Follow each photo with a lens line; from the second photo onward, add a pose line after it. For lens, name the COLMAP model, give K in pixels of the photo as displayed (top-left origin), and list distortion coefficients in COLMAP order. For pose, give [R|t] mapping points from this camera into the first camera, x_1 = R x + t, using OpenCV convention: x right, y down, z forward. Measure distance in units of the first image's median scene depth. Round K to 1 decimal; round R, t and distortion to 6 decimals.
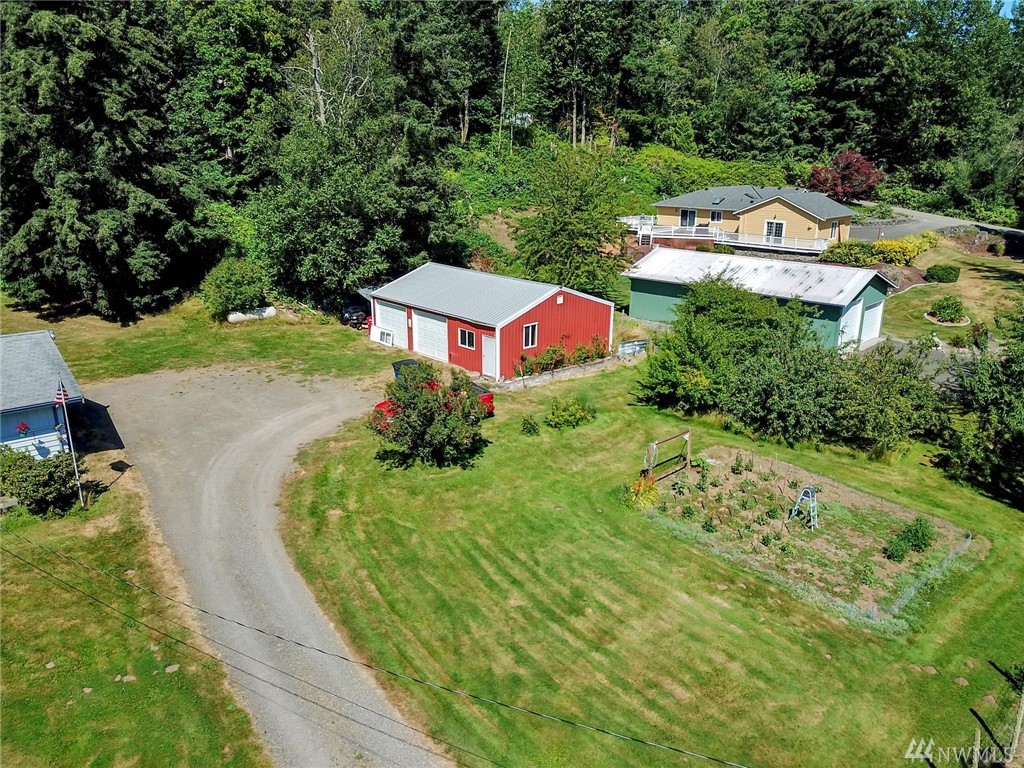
lens RADIAL K [[773.9, 0, 508.8], [0, 773.9, 390.2], [0, 0, 1]] dist [0.006592, -0.008846]
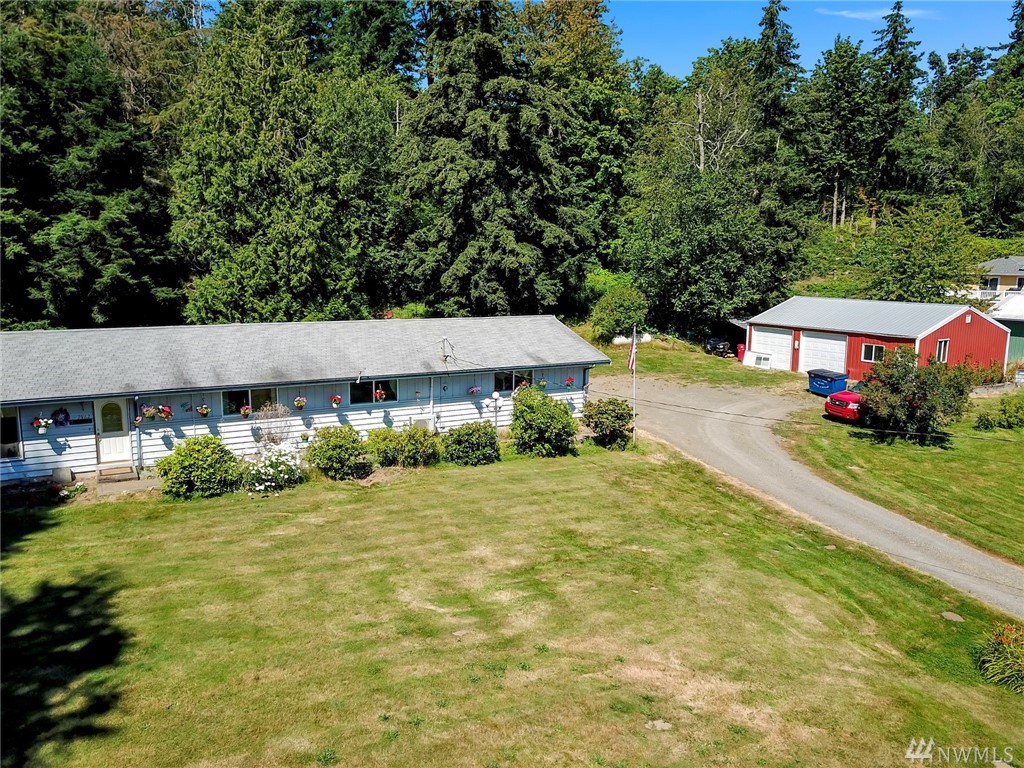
lens RADIAL K [[773.9, 0, 508.8], [0, 773.9, 390.2], [0, 0, 1]] dist [0.006592, -0.008846]
pose [[0.977486, 0.030078, -0.208845, -0.293225], [-0.058433, 0.989665, -0.130956, 0.136985], [0.202748, 0.140211, 0.969141, -0.090503]]
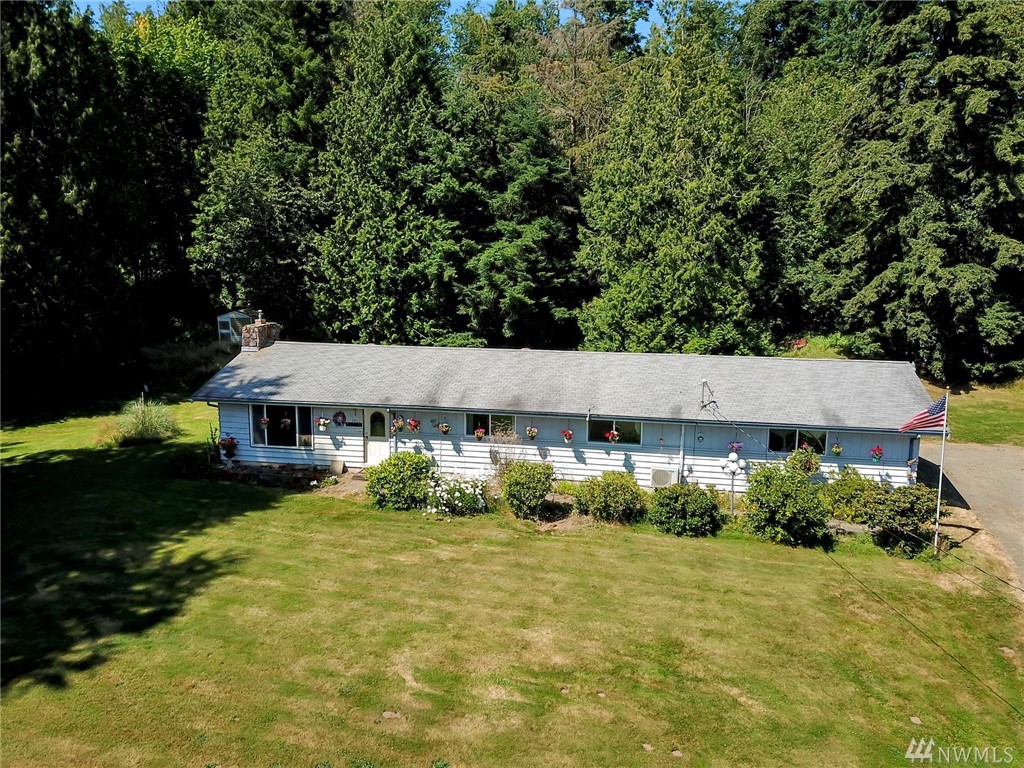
lens RADIAL K [[773.9, 0, 508.8], [0, 773.9, 390.2], [0, 0, 1]] dist [0.006592, -0.008846]
pose [[0.612387, 0.117602, -0.781762, -0.123609], [-0.237603, 0.970533, -0.040125, 0.073282], [0.754007, 0.210321, 0.622284, 0.066866]]
